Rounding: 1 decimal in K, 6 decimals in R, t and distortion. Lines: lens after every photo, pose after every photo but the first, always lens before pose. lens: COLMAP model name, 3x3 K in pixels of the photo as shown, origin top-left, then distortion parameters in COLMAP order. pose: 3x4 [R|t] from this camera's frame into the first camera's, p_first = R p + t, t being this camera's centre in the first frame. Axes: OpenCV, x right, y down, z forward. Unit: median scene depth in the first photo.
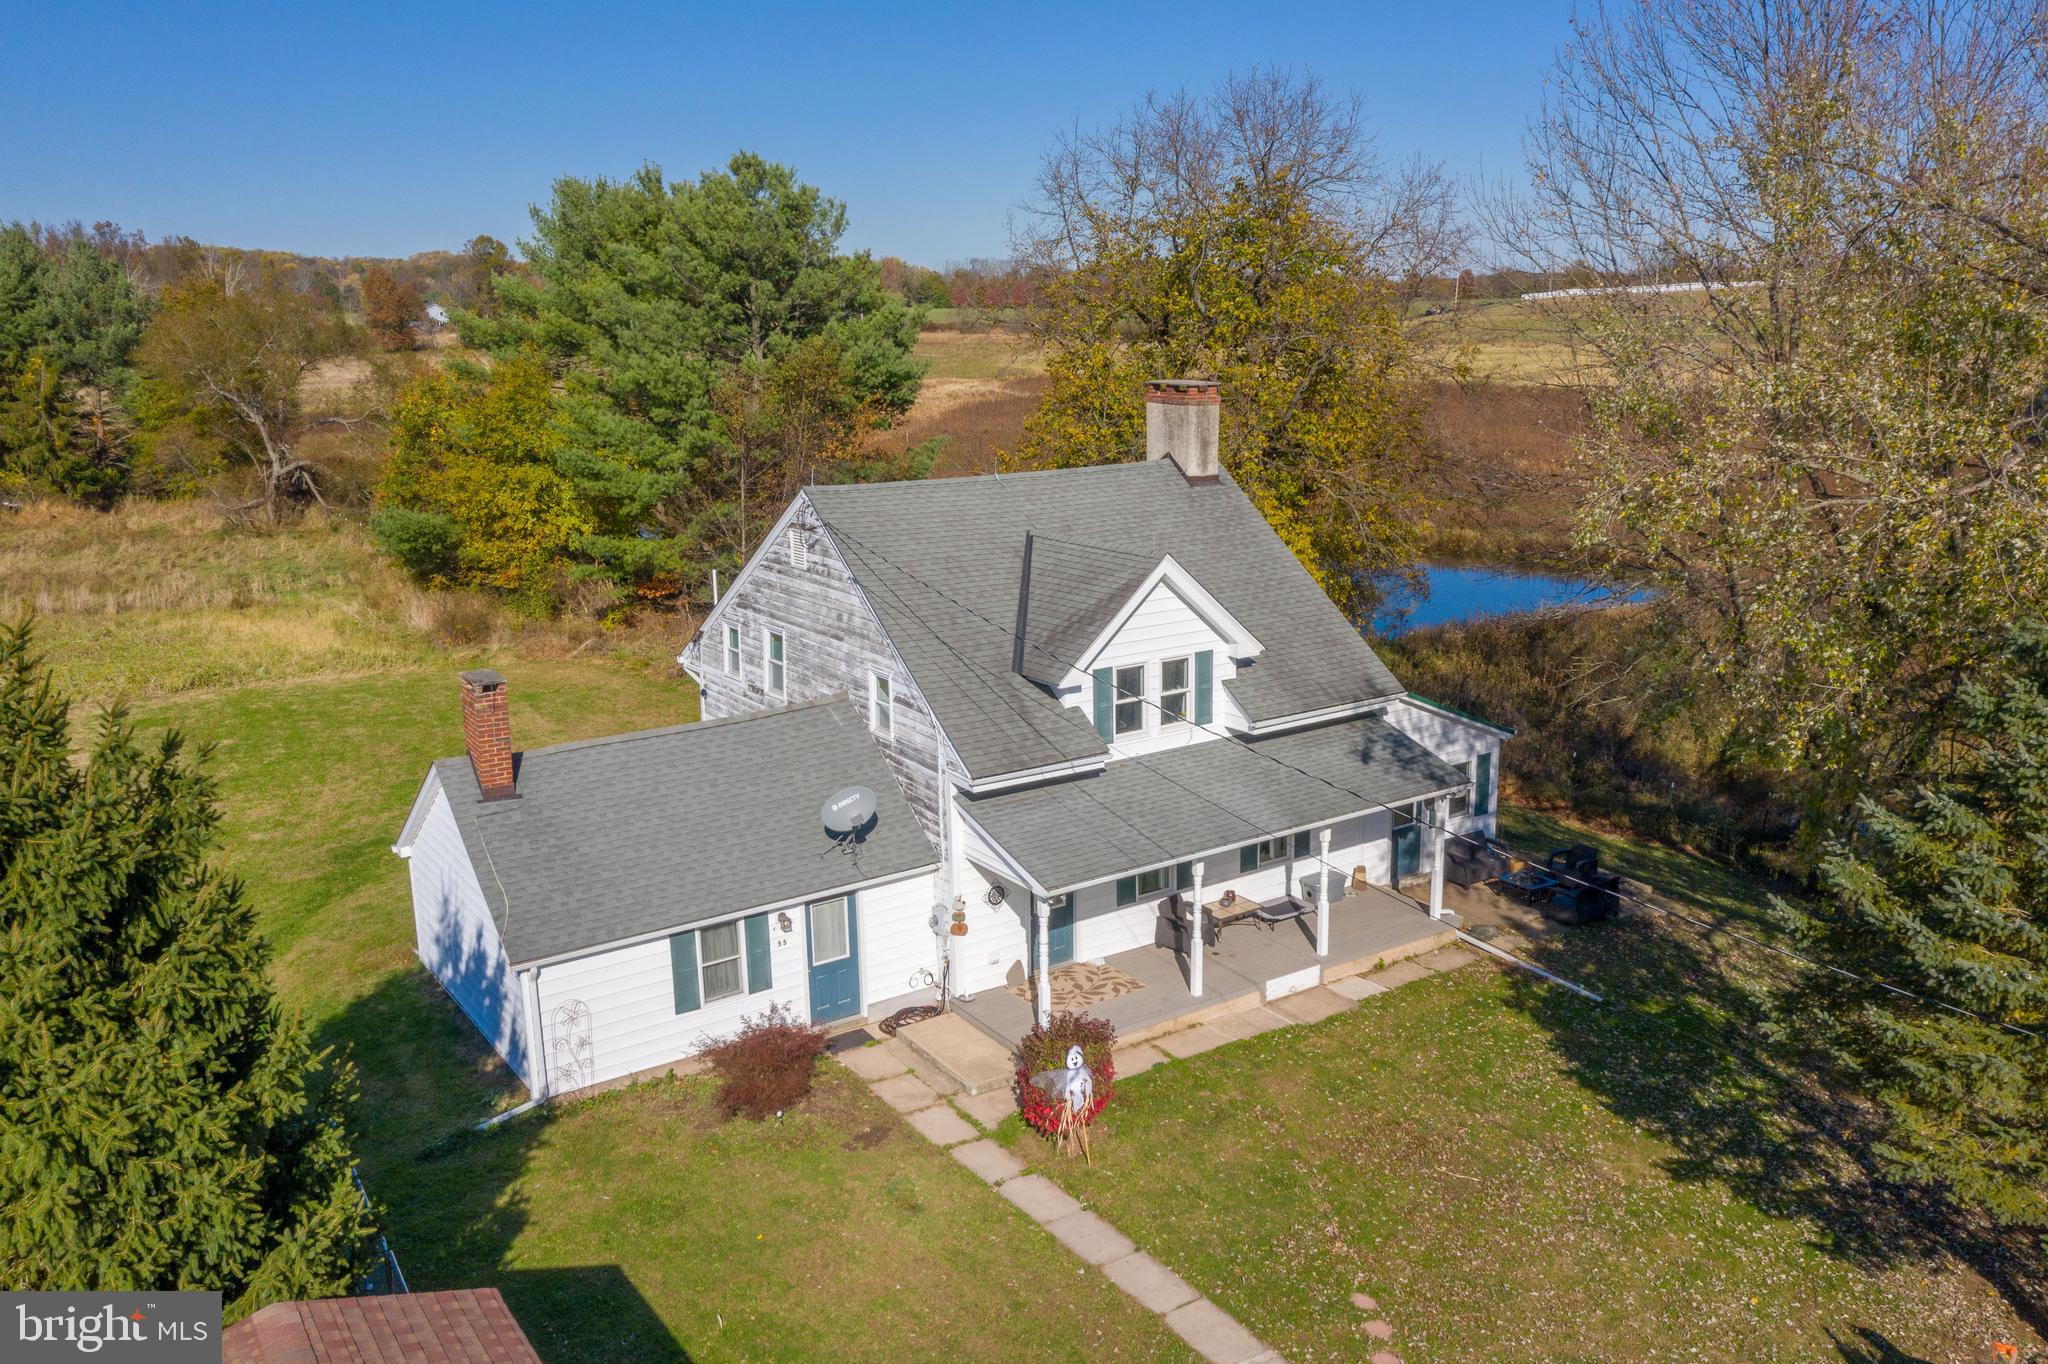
lens RADIAL K [[1624.7, 0, 1023.8], [0, 1624.7, 689.5], [0, 0, 1]] dist [-0.011197, 0.000737]
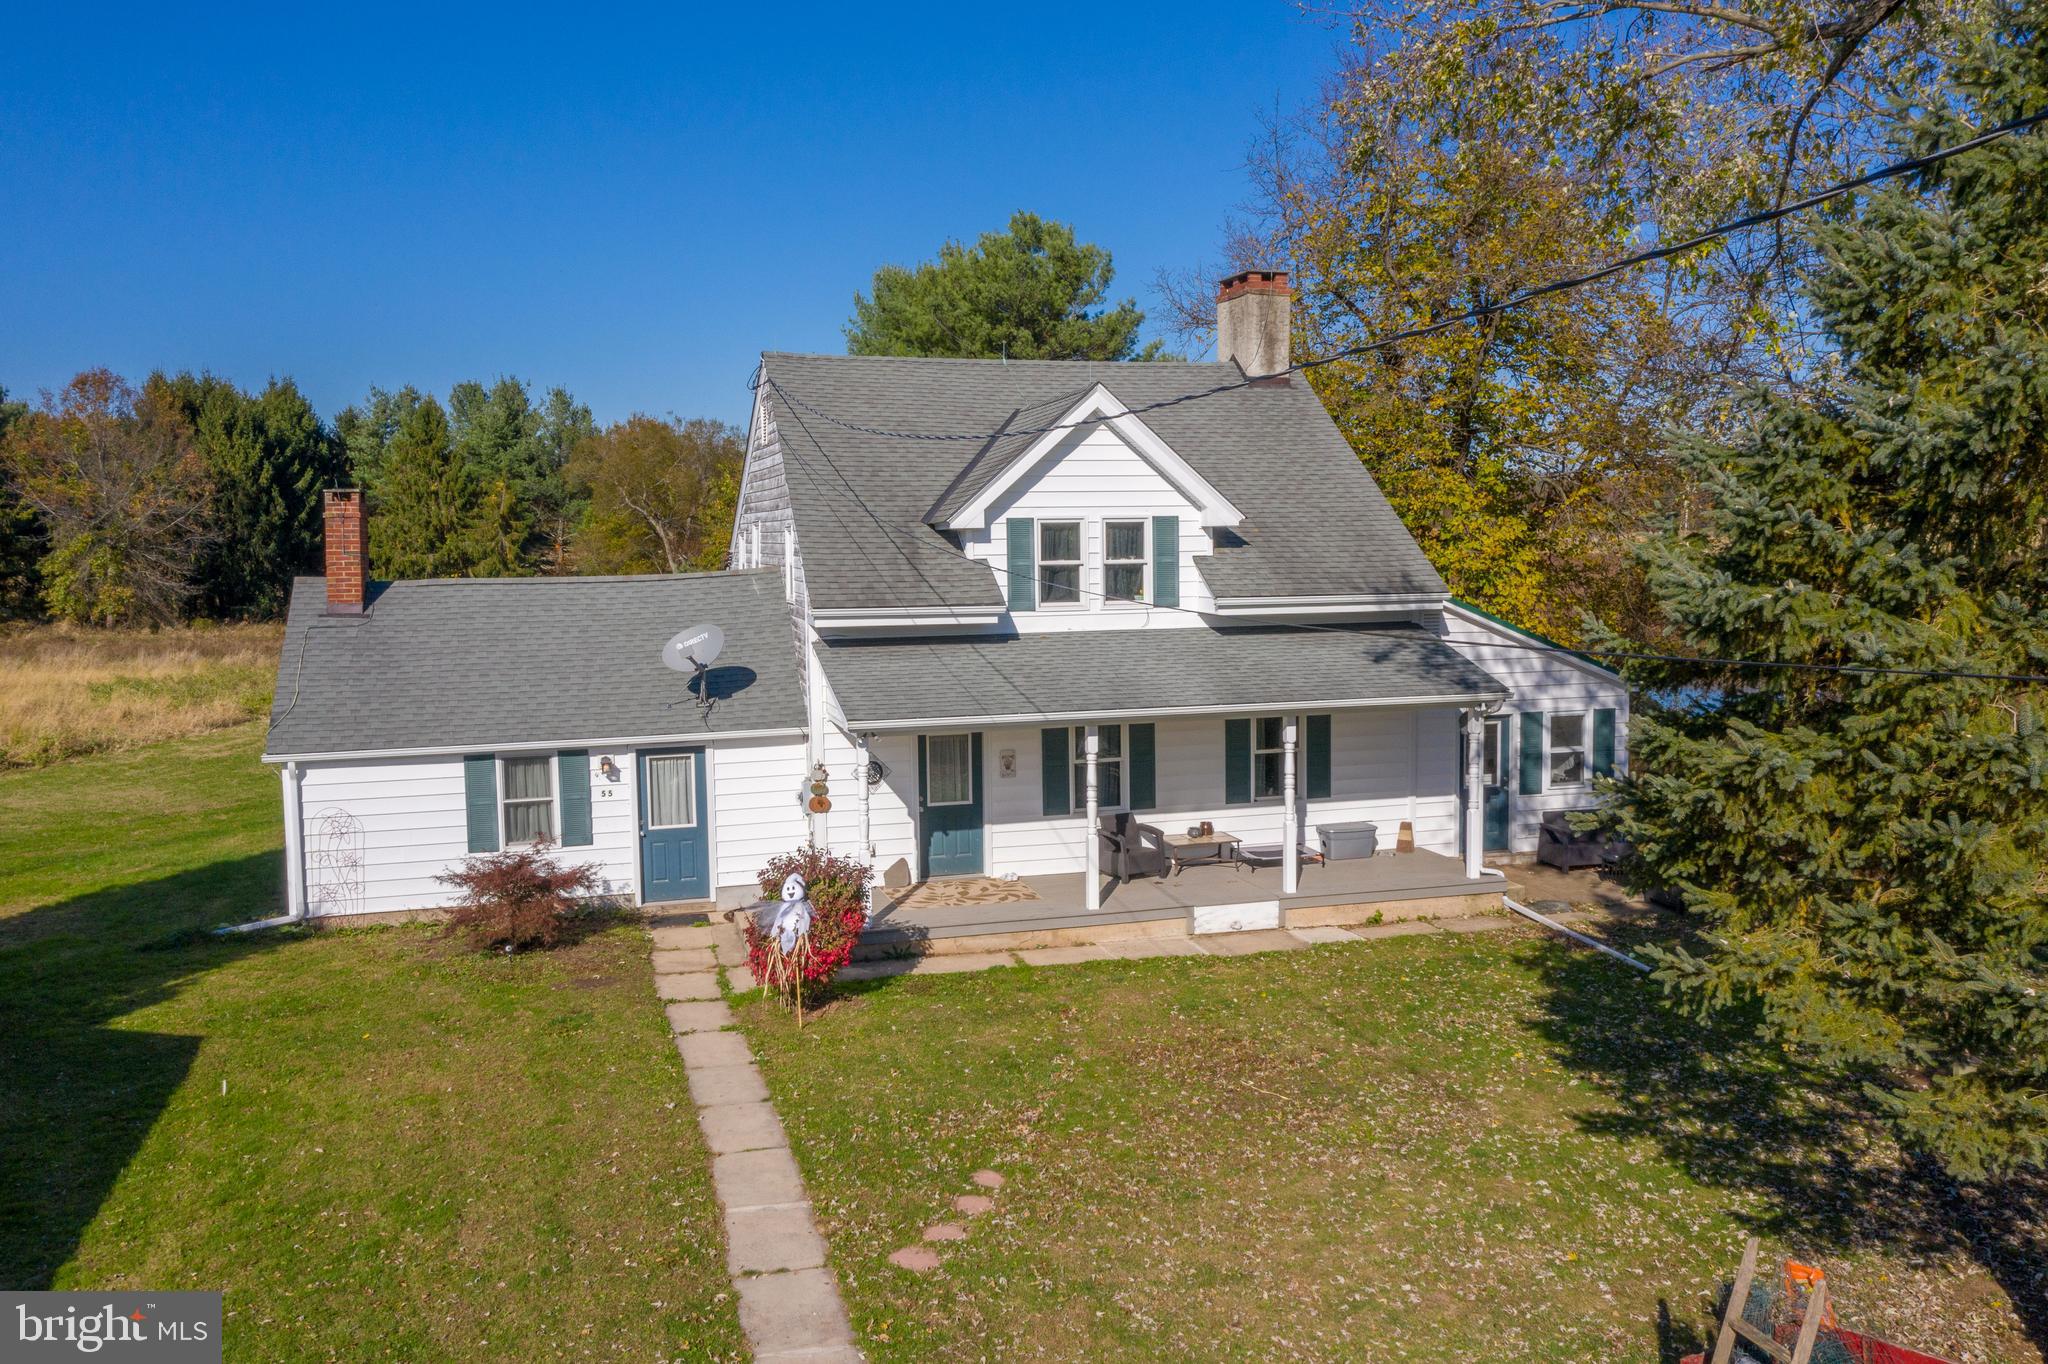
lens RADIAL K [[1624.7, 0, 1025.2], [0, 1624.7, 678.1], [0, 0, 1]] dist [-0.011197, 0.000737]
pose [[0.949589, 0.025711, -0.312441, 0.313559], [-0.070257, 0.988735, -0.132165, 0.178797], [0.305523, 0.147454, 0.940698, 0.210889]]
